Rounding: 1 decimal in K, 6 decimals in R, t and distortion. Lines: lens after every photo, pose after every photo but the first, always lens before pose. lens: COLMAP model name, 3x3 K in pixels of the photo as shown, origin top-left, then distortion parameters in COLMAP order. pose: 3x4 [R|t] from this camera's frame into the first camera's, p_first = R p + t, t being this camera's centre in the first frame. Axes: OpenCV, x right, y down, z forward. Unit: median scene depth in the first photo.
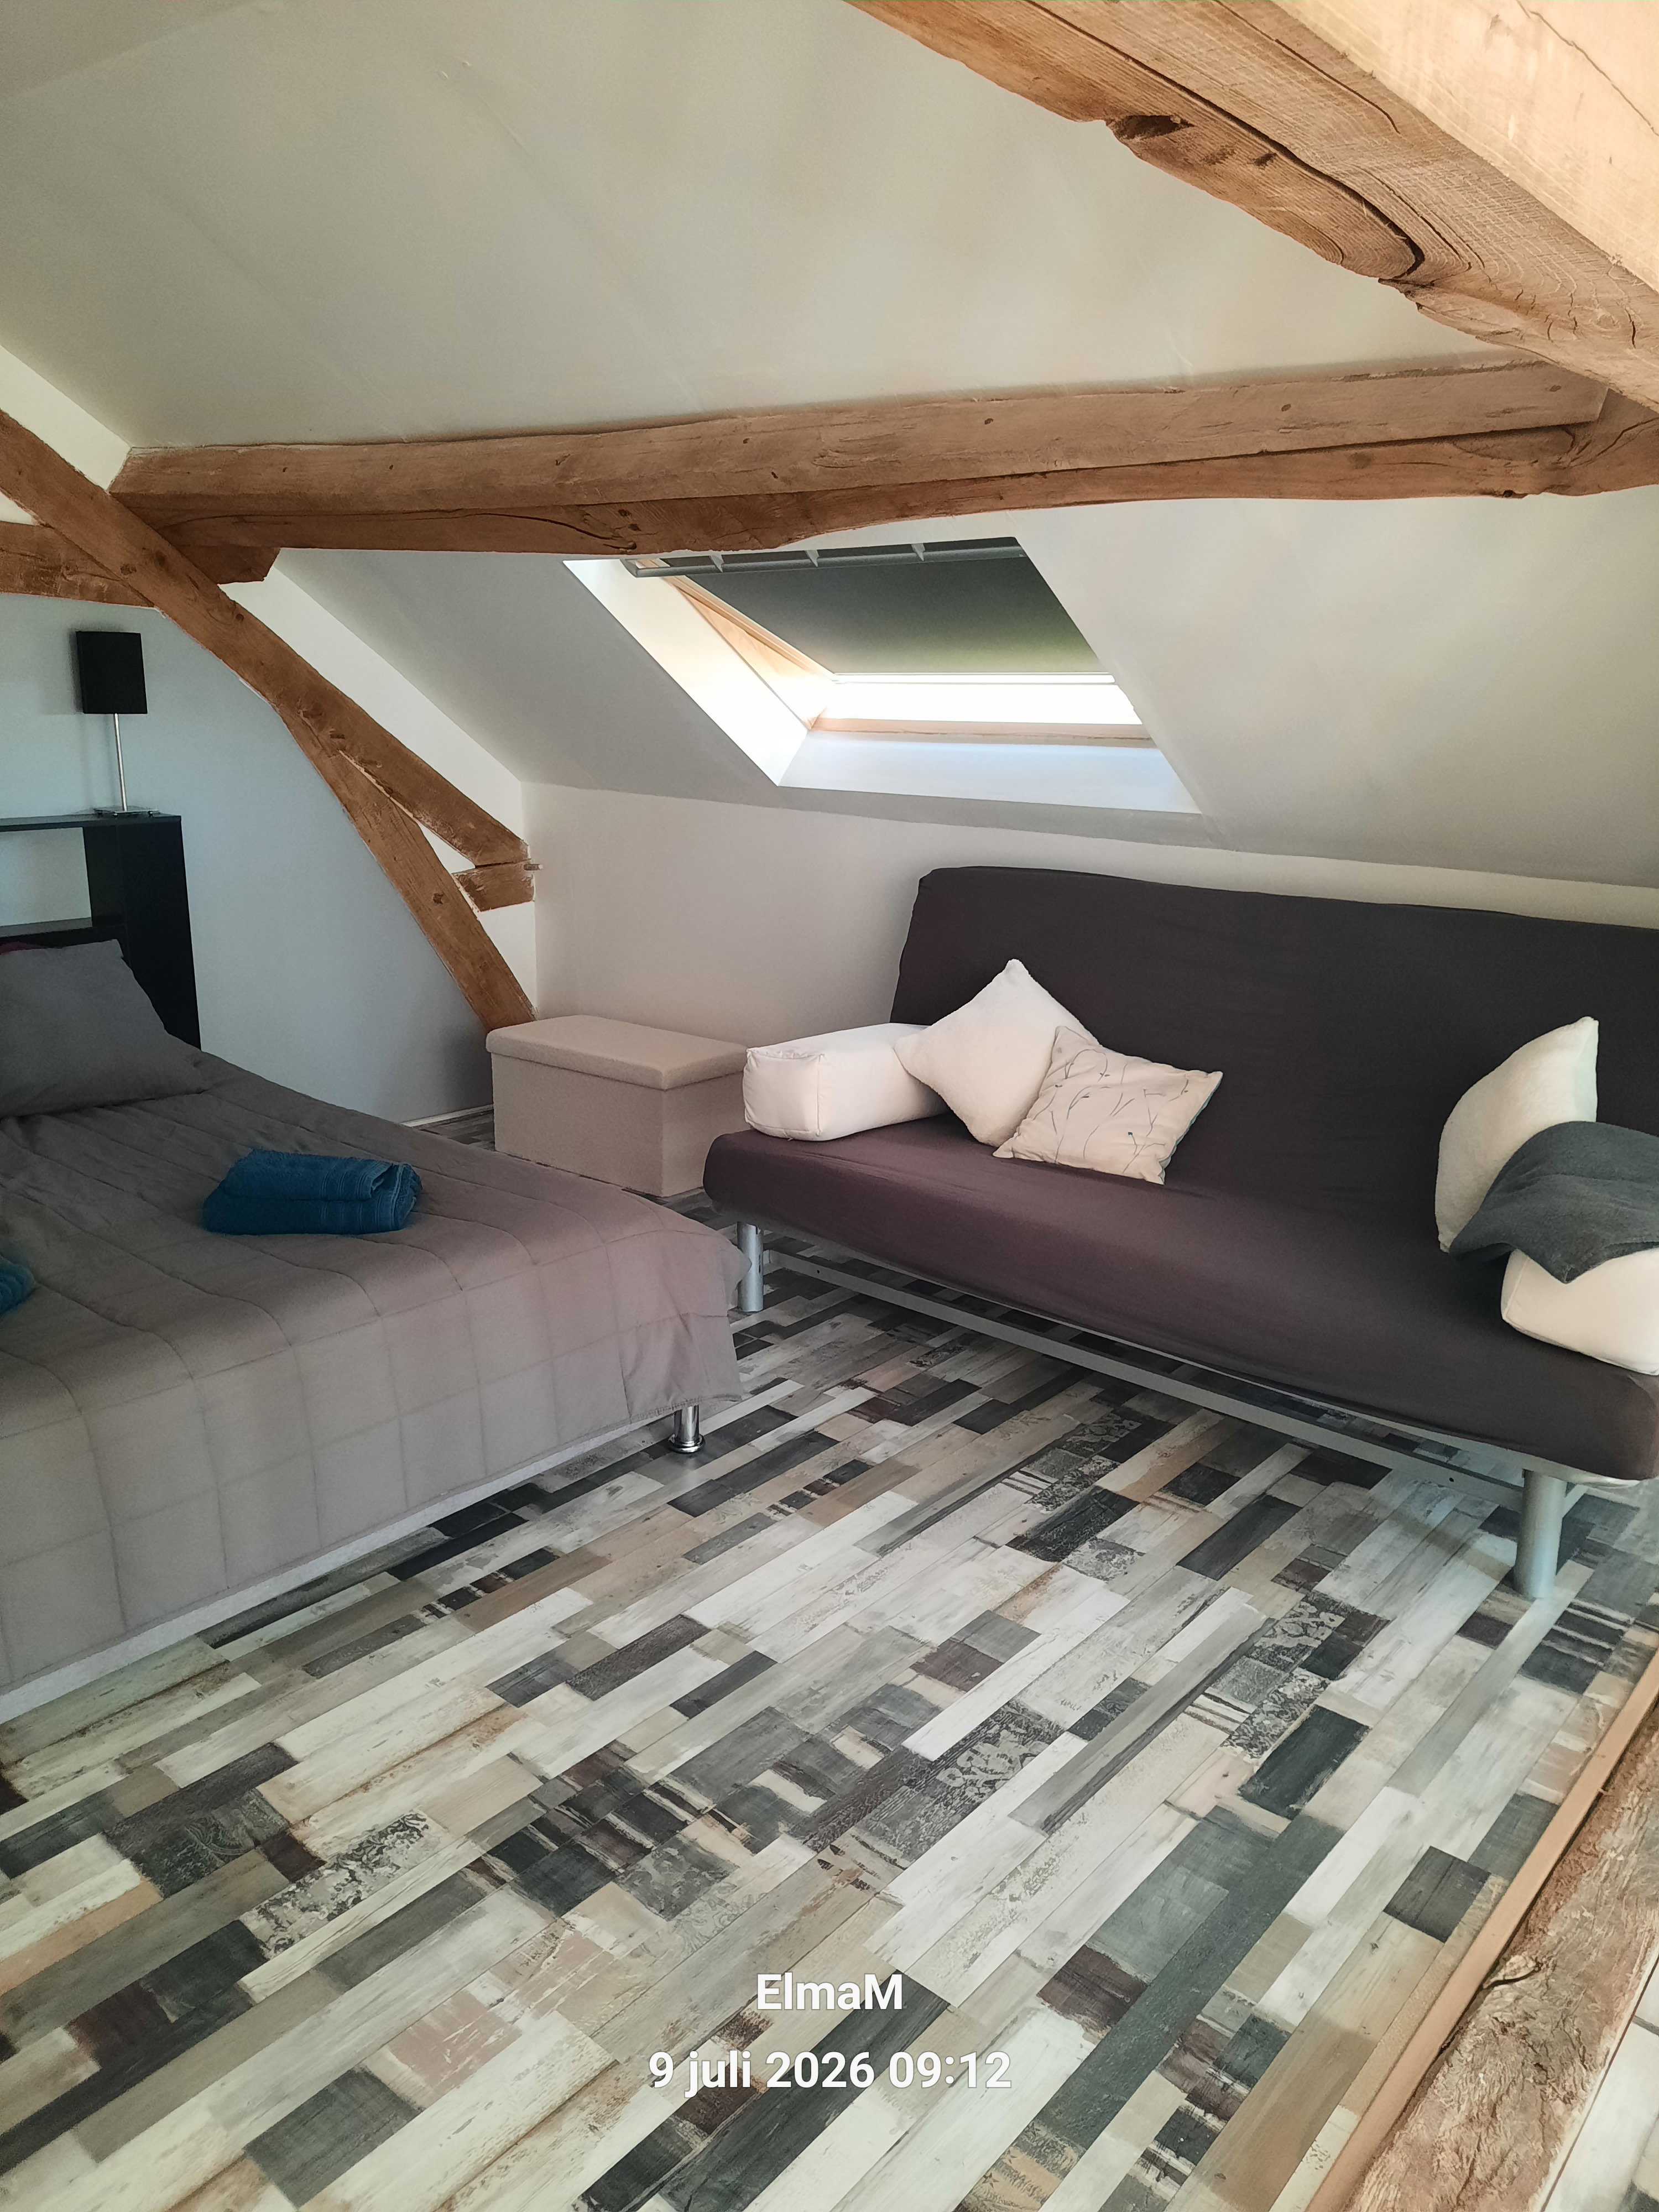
lens RADIAL K [[1671.9, 0, 791.6], [0, 1671.9, 1097.9], [0, 0, 1]] dist [0.061121, -0.046156]
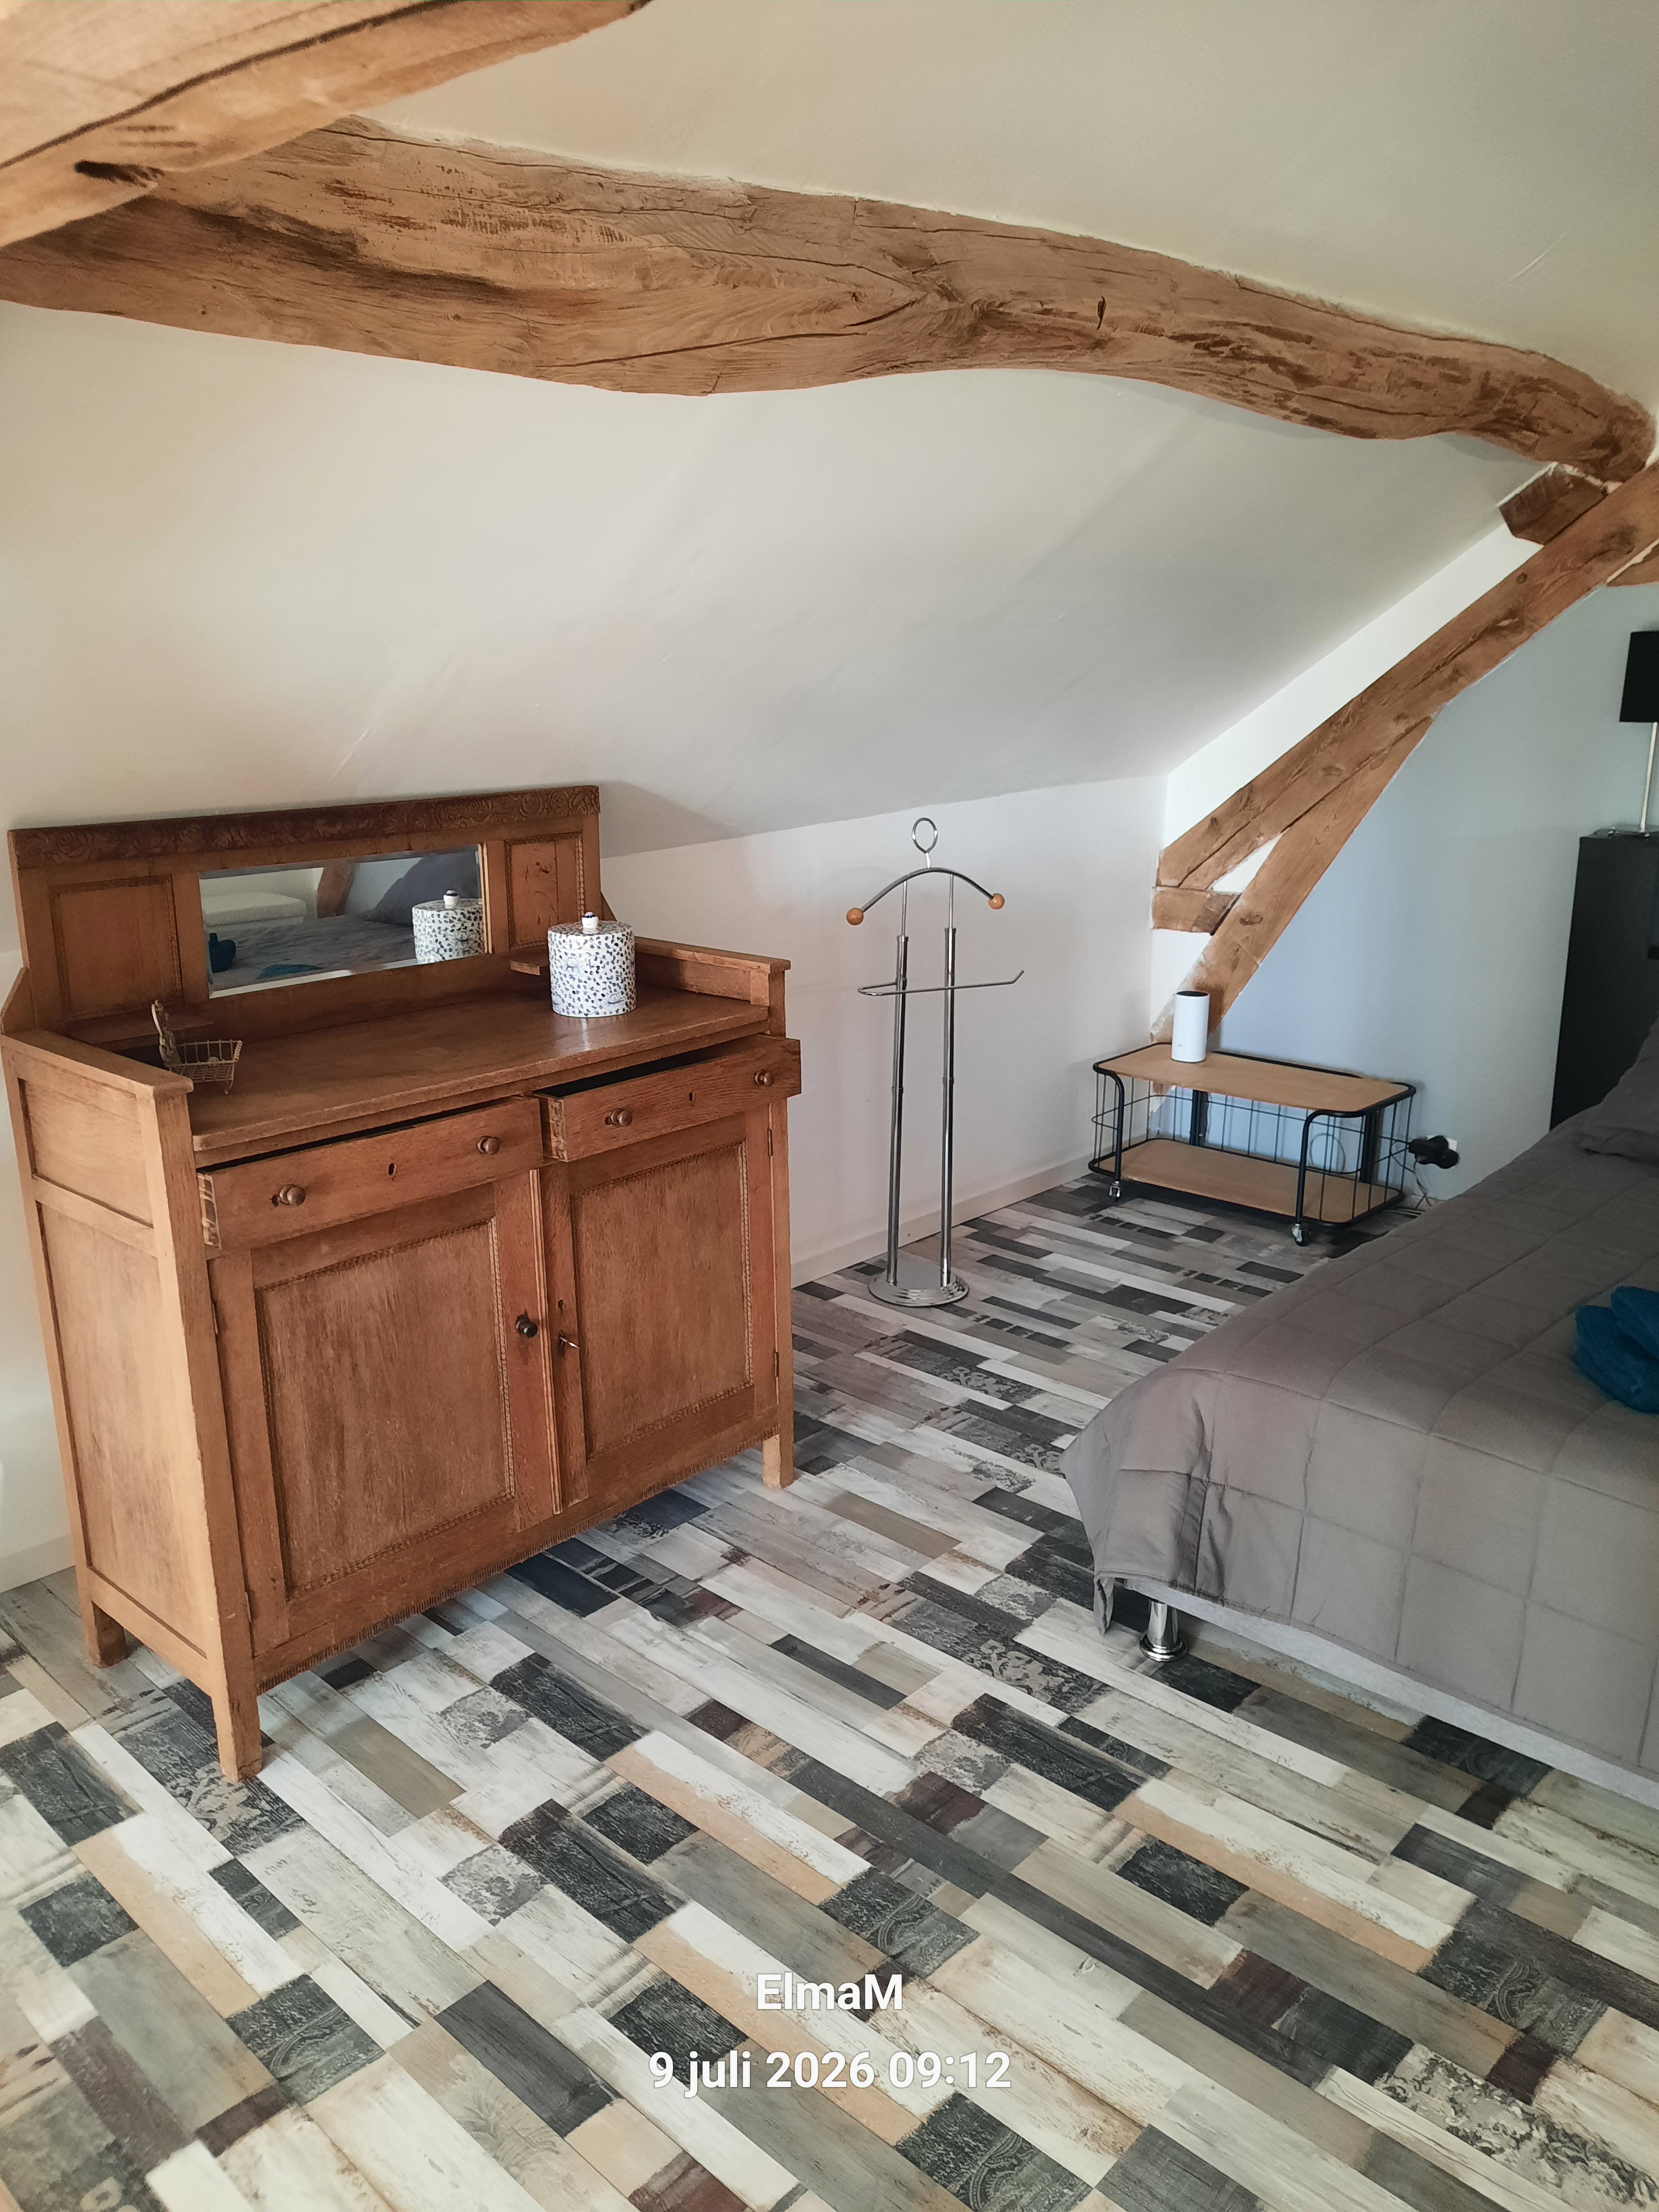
lens RADIAL K [[1671.9, 0, 835.1], [0, 1671.9, 1106.6], [0, 0, 1]] dist [0.061121, -0.046156]
pose [[-0.042809, 0.244174, -0.968786, 0.328968], [-0.228441, 0.941595, 0.247415, -0.109998], [0.972616, 0.231902, 0.015471, 0.400460]]
